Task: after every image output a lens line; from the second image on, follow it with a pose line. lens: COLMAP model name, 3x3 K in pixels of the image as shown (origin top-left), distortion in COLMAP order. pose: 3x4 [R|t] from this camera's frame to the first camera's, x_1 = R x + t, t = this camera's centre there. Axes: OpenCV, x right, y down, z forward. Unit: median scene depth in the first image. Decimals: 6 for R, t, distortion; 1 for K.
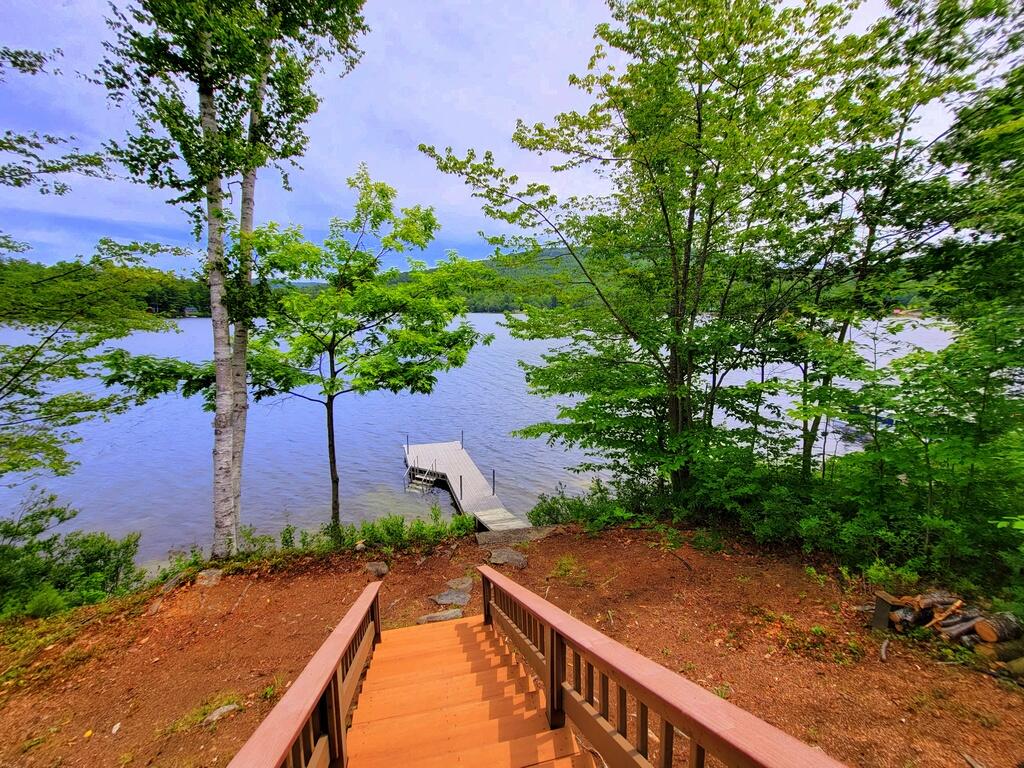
lens RADIAL K [[424.5, 0, 509.3], [0, 424.5, 393.9], [0, 0, 1]] dist [-0.000423, -0.000665]
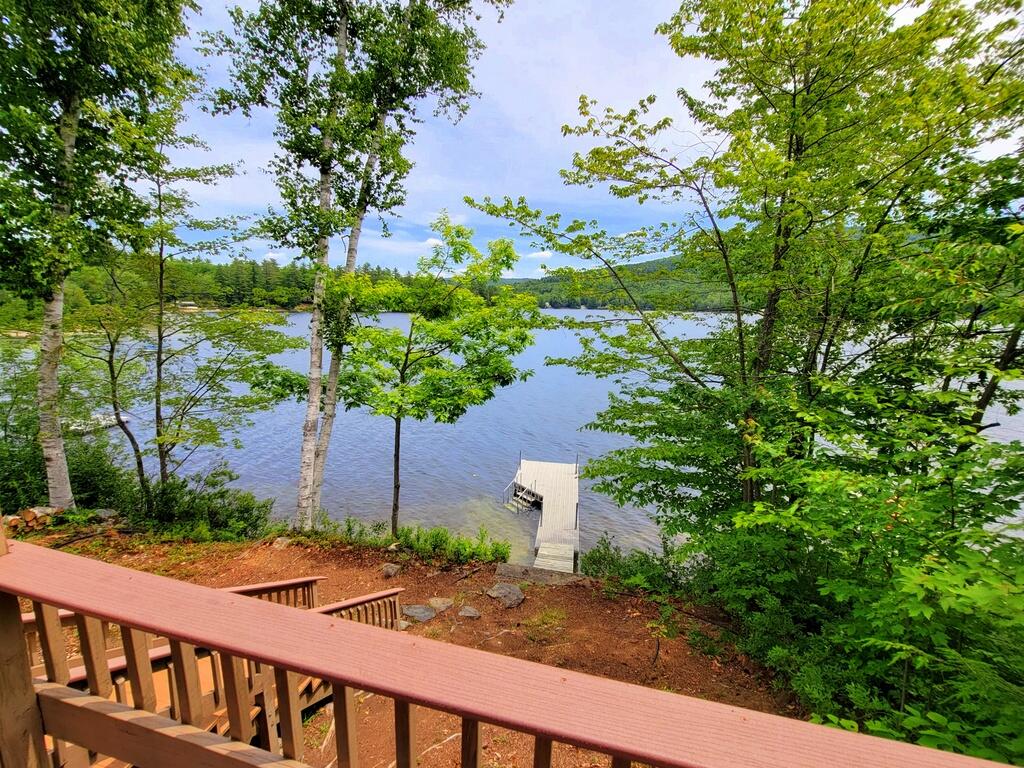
lens RADIAL K [[469.0, 0, 518.5], [0, 469.0, 393.1], [0, 0, 1]] dist [0.000163, -0.000047]
pose [[0.893898, 0.096263, -0.437813, 0.443966], [-0.099859, 0.994891, 0.014864, -0.104991], [0.437007, 0.030433, 0.898943, -0.006513]]
